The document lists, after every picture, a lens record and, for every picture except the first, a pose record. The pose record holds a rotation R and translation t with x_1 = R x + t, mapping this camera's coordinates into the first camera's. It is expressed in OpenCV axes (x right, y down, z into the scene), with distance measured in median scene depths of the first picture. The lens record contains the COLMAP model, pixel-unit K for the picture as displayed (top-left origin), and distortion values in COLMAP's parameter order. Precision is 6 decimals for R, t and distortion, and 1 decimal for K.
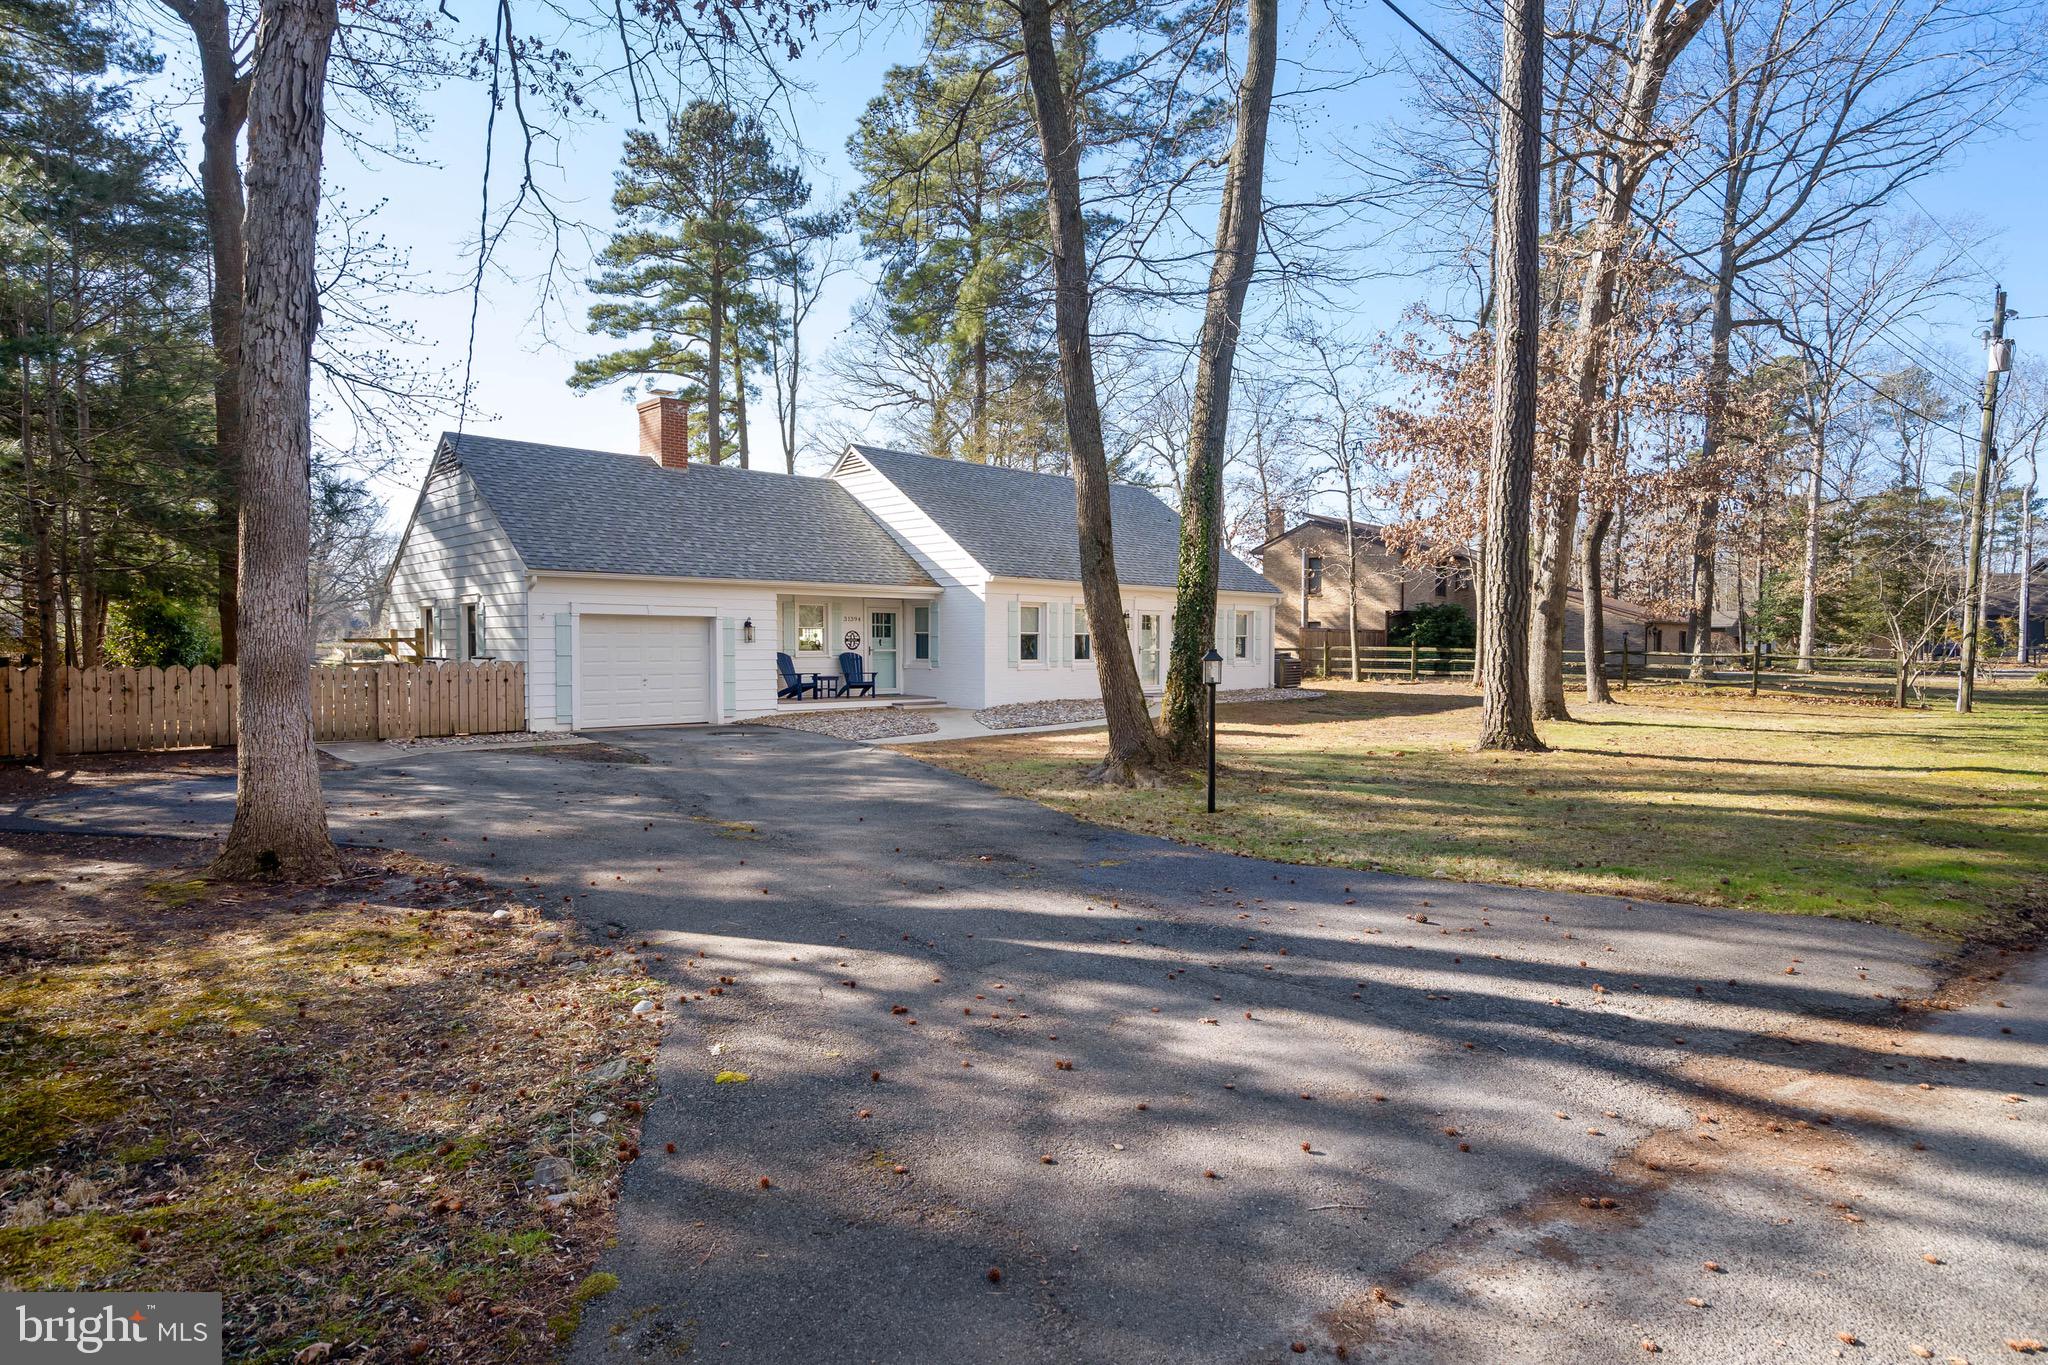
lens RADIAL K [[1090.0, 0, 1047.0], [0, 1090.0, 682.7], [0, 0, 1]] dist [0.003618, 0.000419]
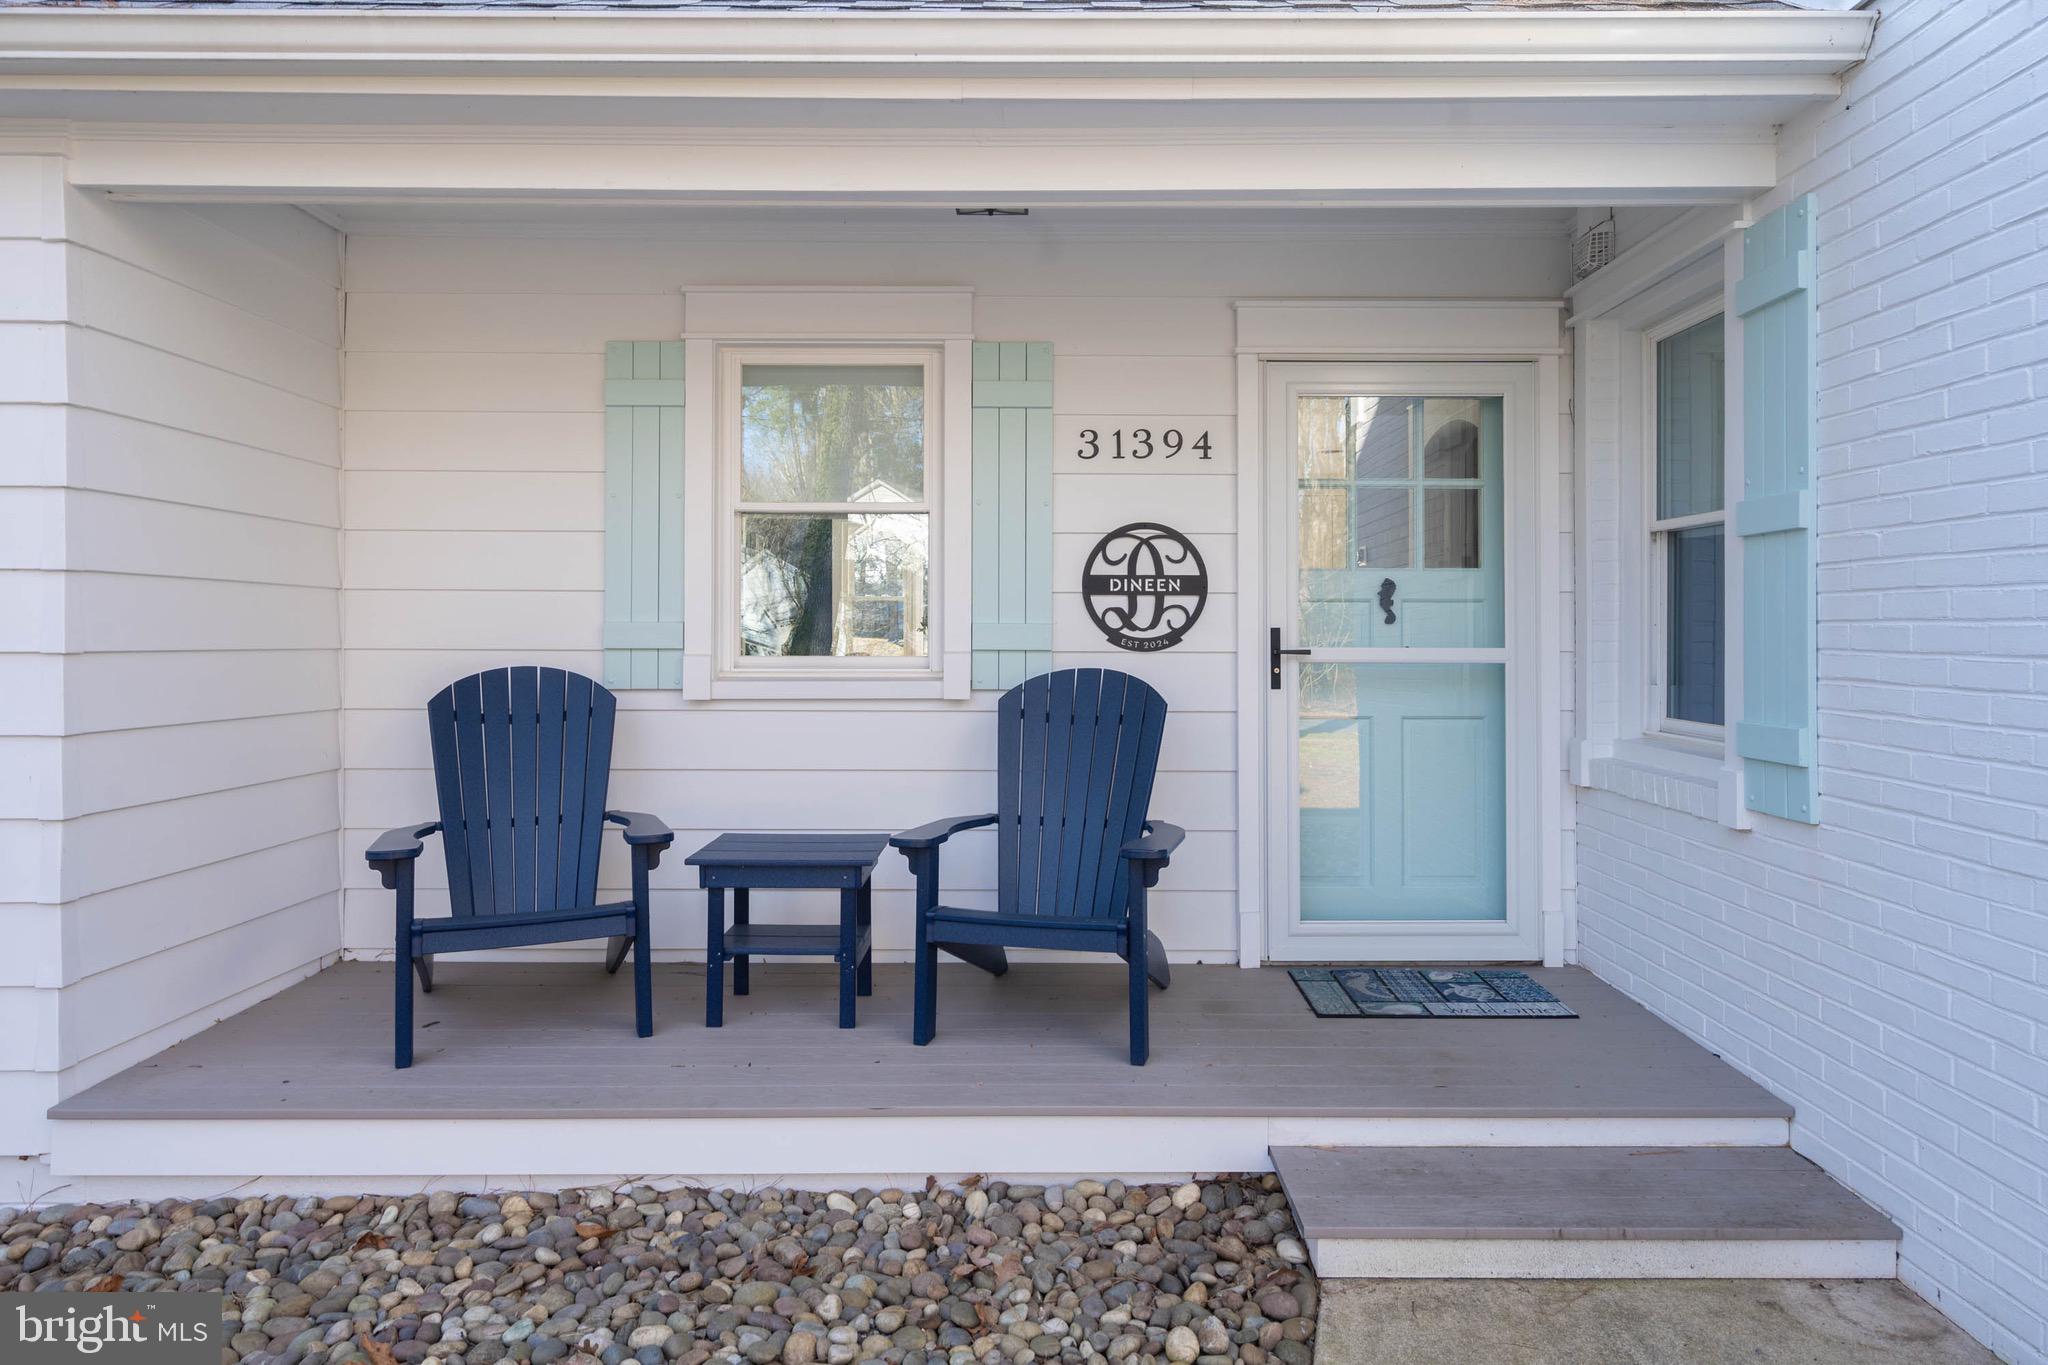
lens RADIAL K [[1237.8, 0, 1028.0], [0, 1237.8, 634.5], [0, 0, 1]] dist [0.001126, 0.000107]
pose [[0.686796, -0.000093, -0.726850, -0.065234], [-0.027294, 0.999291, -0.025918, -0.027277], [0.726338, 0.037639, 0.686307, 0.862685]]
